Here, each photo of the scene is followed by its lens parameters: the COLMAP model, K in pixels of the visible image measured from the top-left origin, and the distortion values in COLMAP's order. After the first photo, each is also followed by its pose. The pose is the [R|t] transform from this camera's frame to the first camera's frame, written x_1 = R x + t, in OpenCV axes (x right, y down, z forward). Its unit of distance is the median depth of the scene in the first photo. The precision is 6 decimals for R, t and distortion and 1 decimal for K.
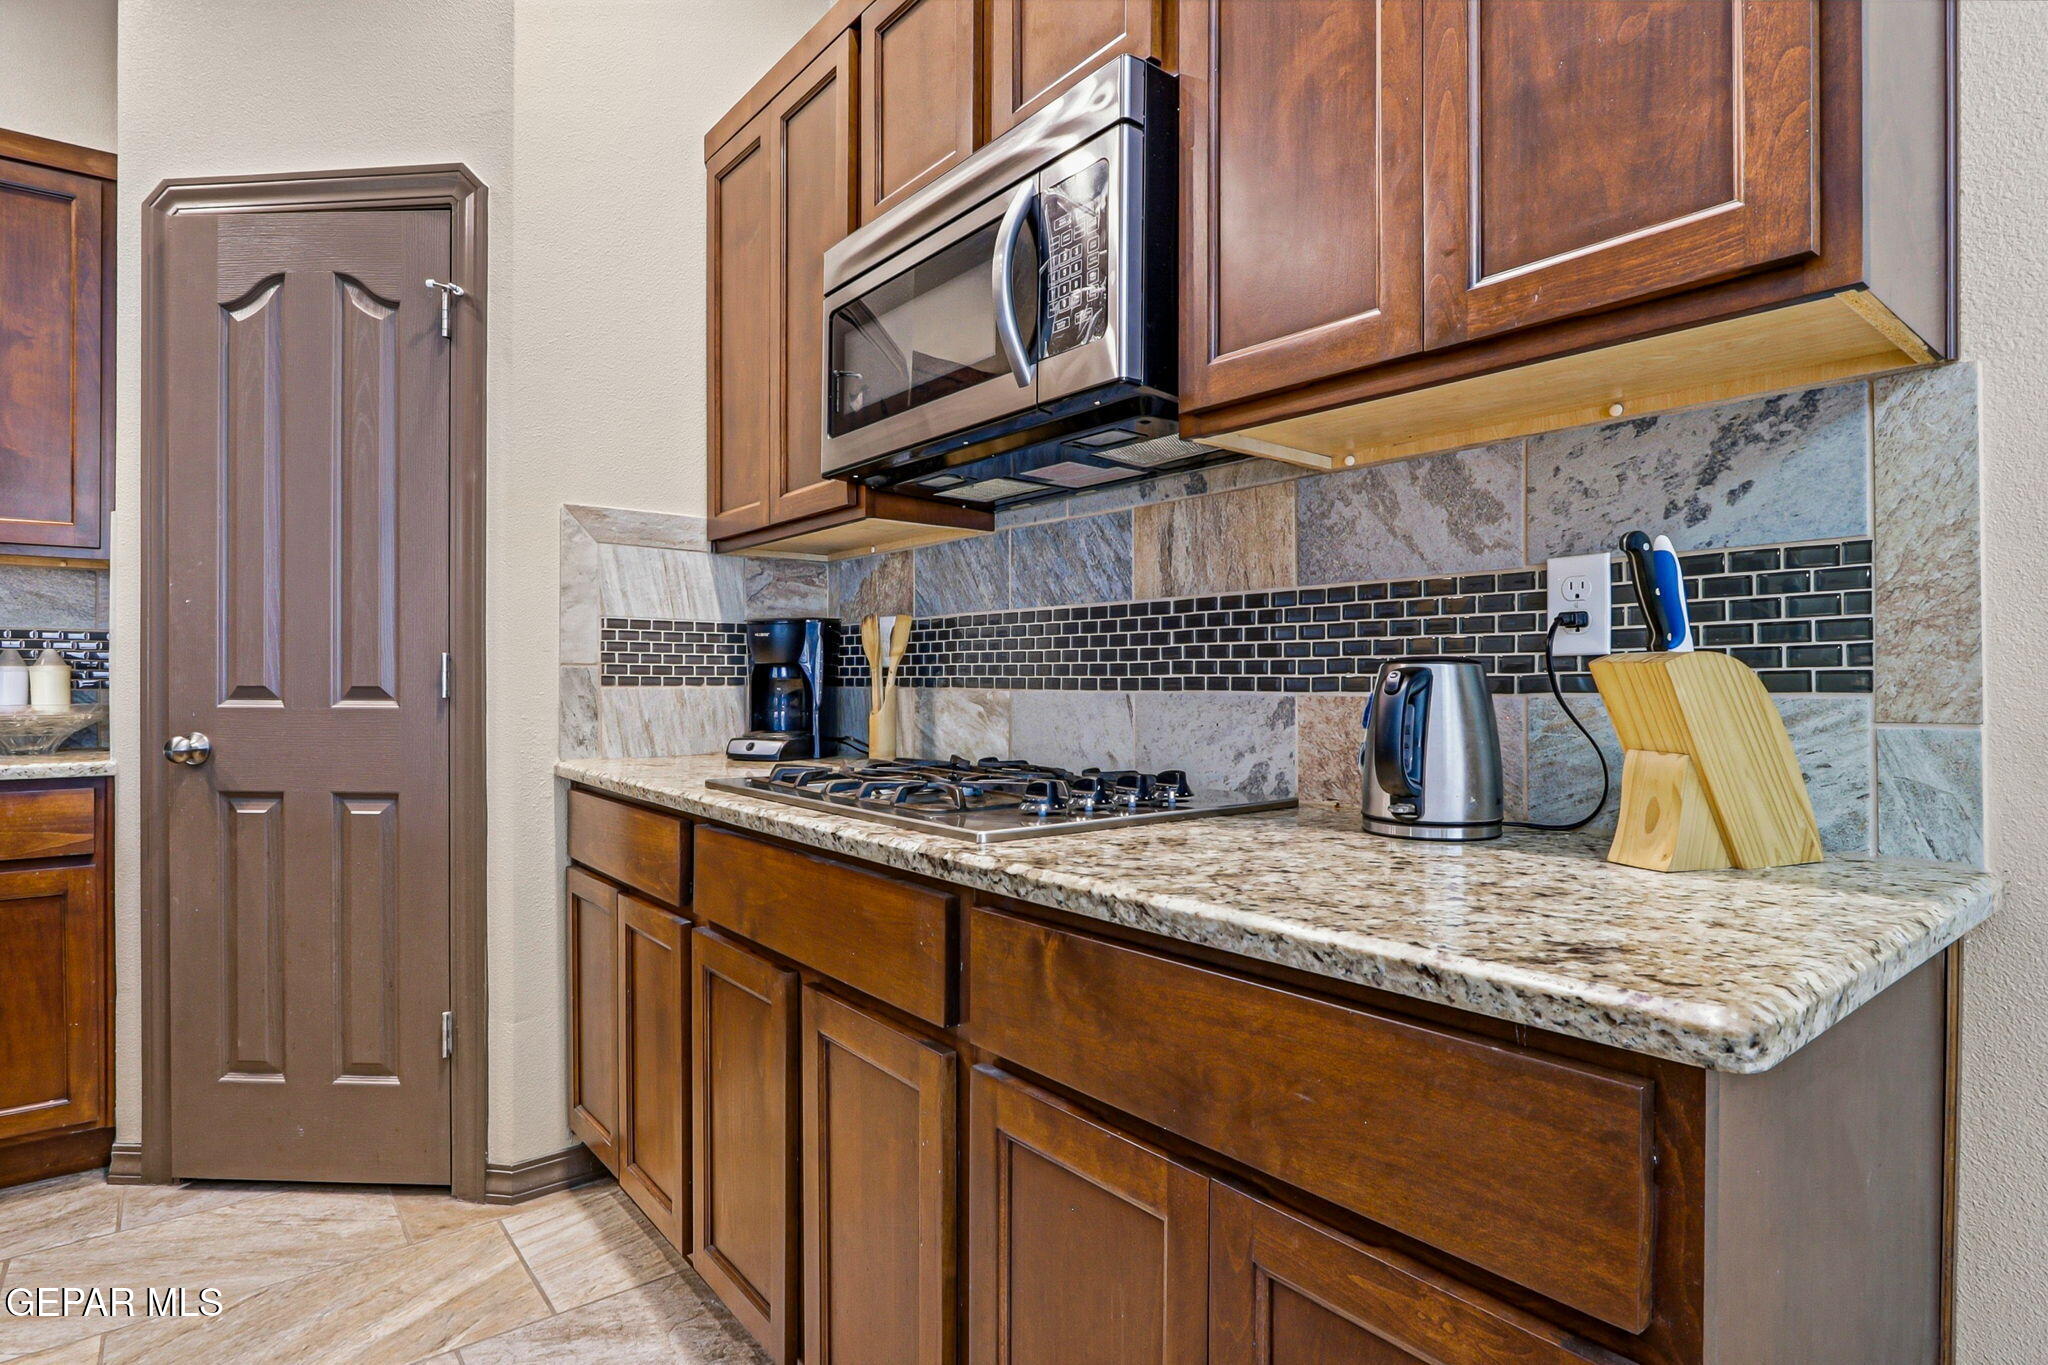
lens RADIAL K [[1063.3, 0, 1024.0], [0, 1063.3, 682.5], [0, 0, 1]] dist [-0.014482, 0.001092]
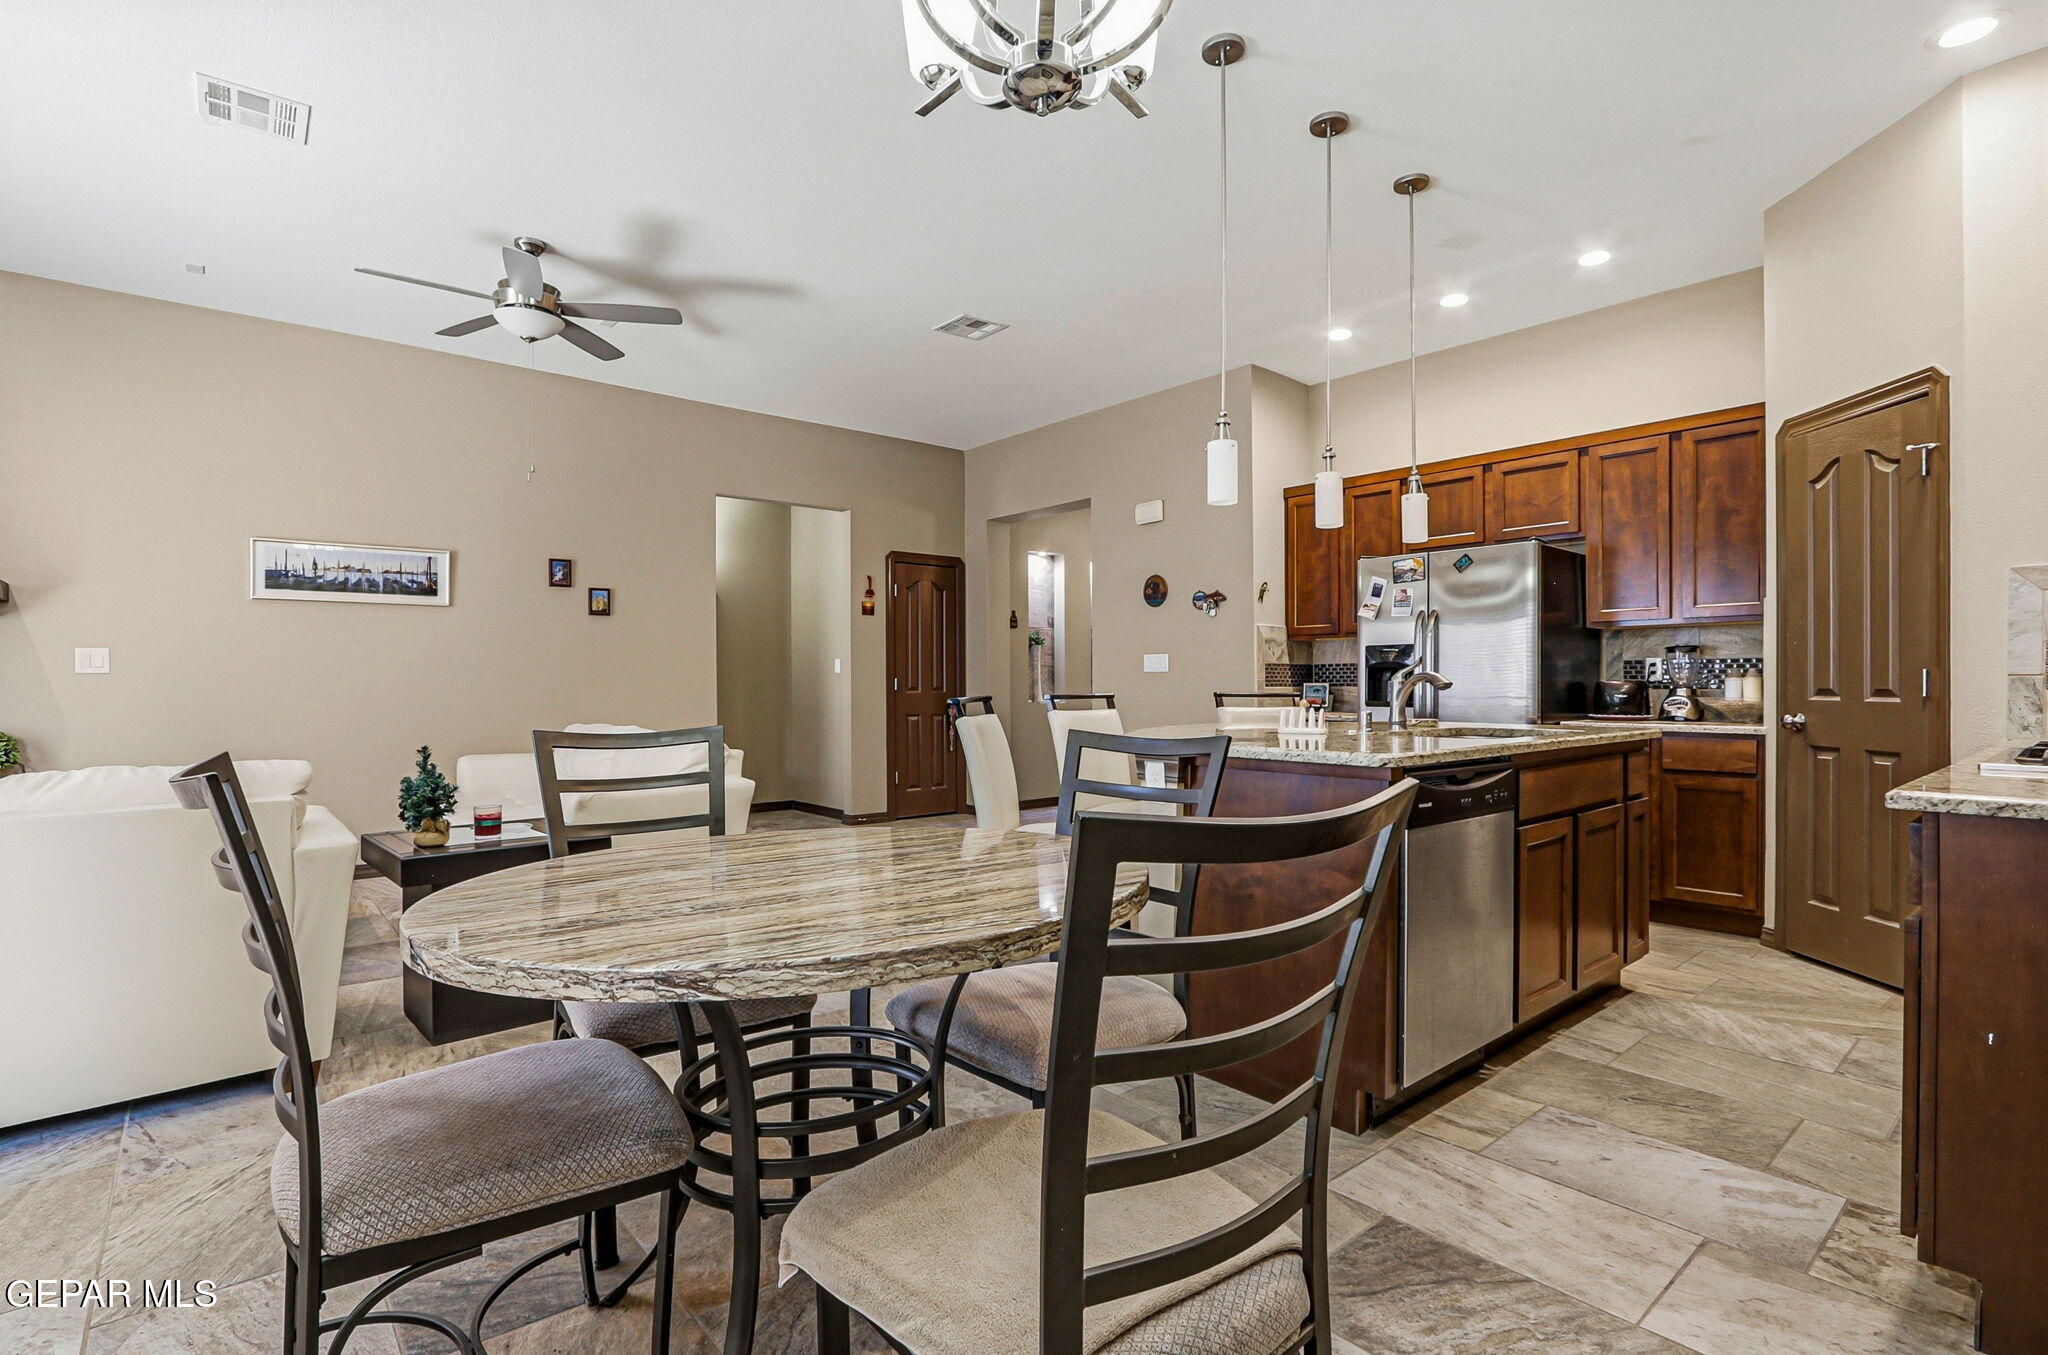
lens RADIAL K [[972.4, 0, 1010.5], [0, 972.4, 687.7], [0, 0, 1]] dist [-0.002443, -0.000242]
pose [[0.031698, 0.005253, -0.999484, 1.081845], [-0.001229, 0.999986, 0.005217, -0.006023], [0.999497, 0.001063, 0.031704, -0.547033]]
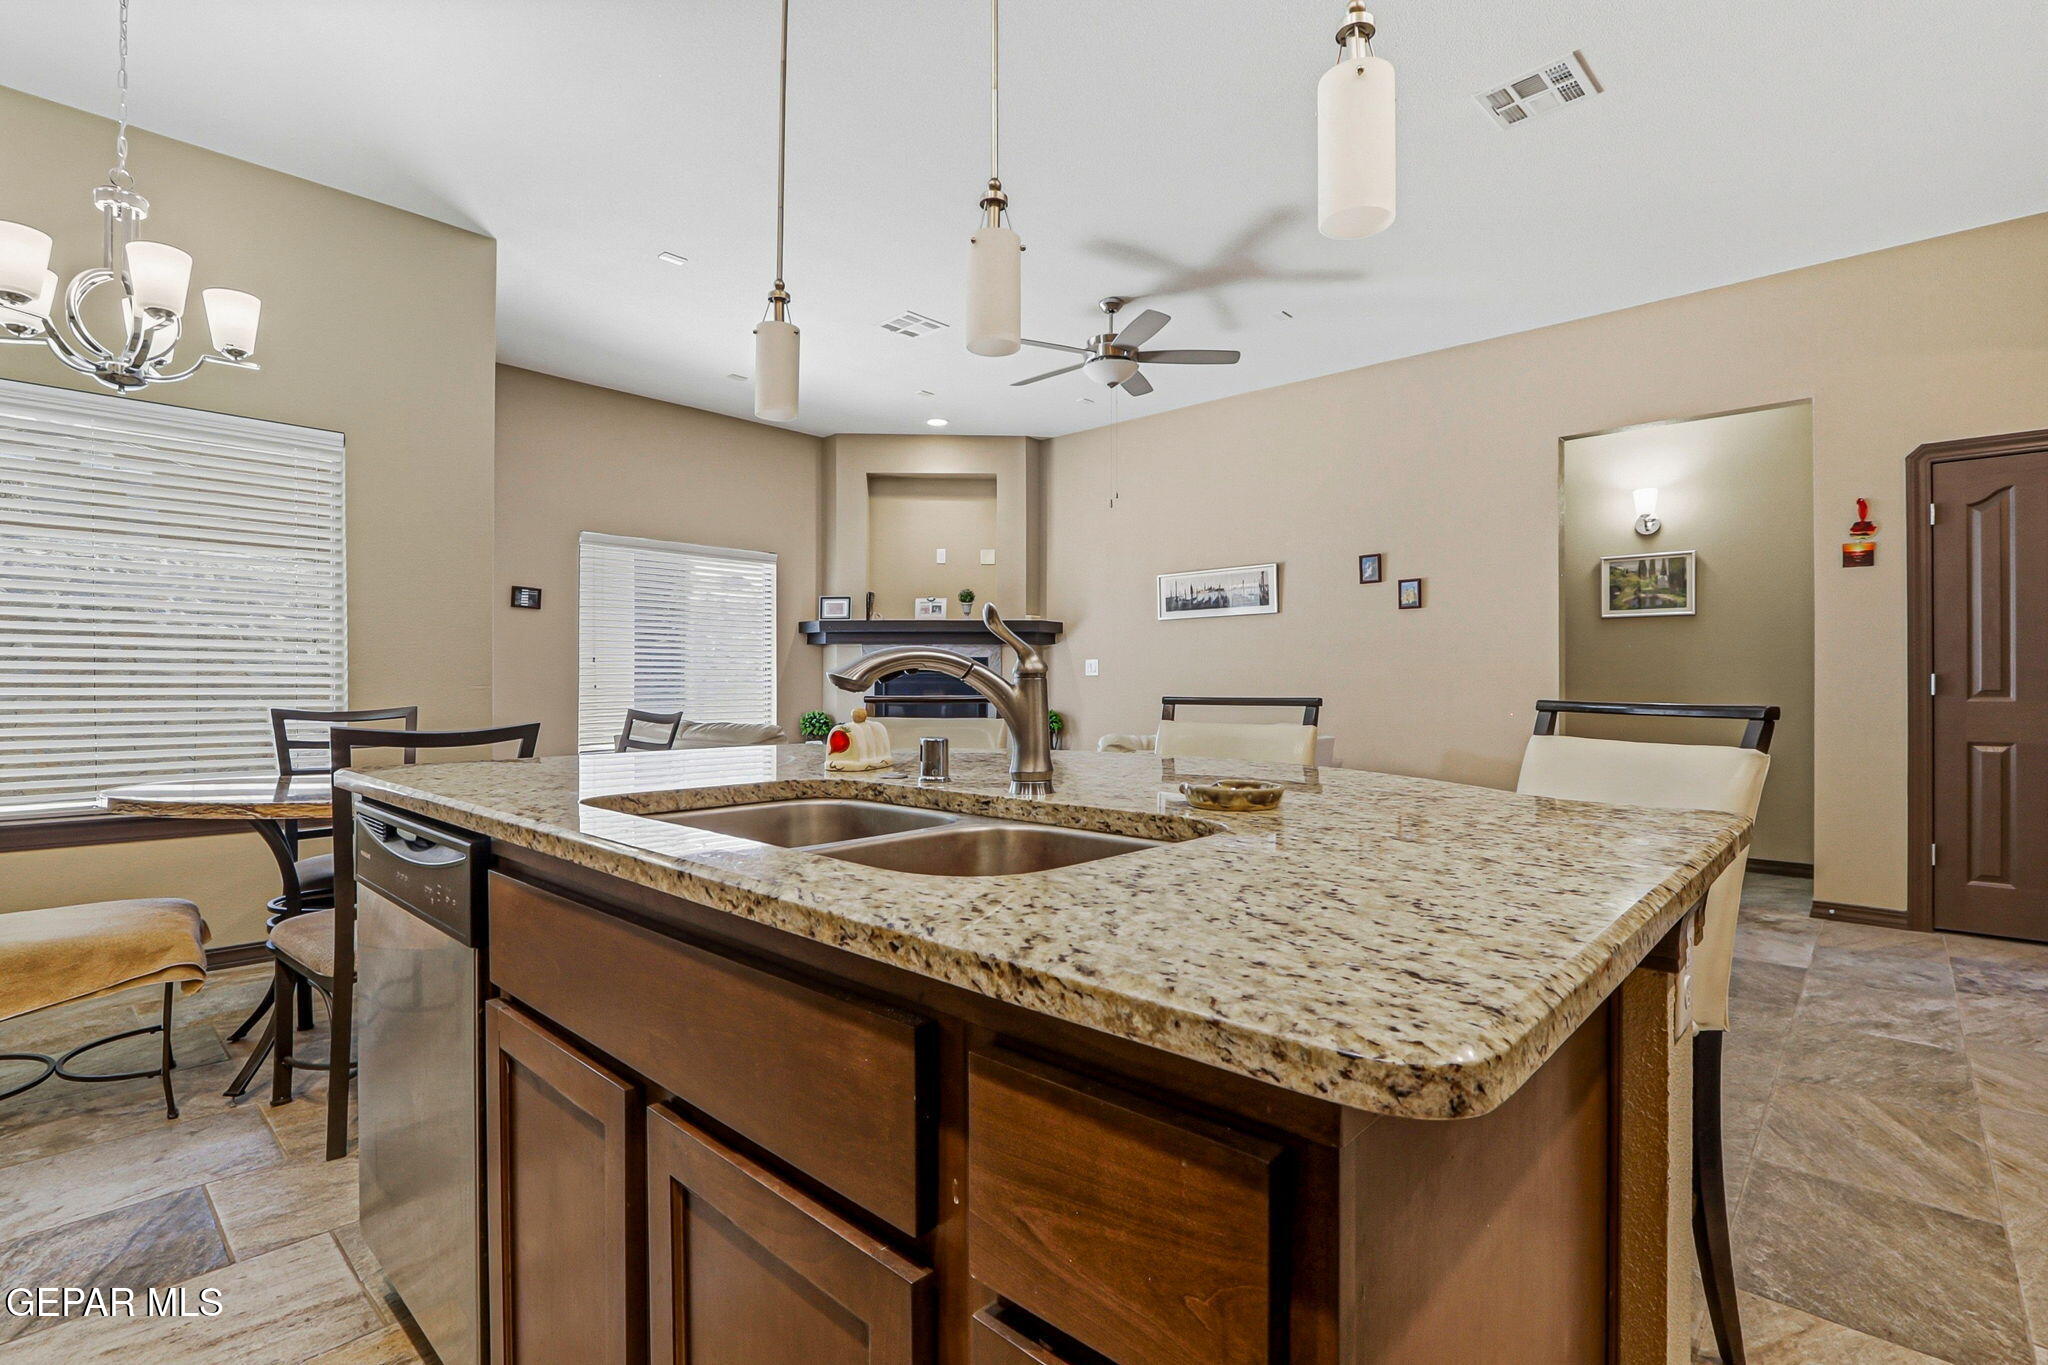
lens RADIAL K [[968.4, 0, 1021.5], [0, 968.4, 684.9], [0, 0, 1]] dist [-0.011242, -0.000204]
pose [[-0.987414, -0.000916, -0.158156, -0.633283], [-0.001349, 0.999996, 0.002631, 0.000680], [0.158152, 0.002812, -0.987411, 1.020652]]
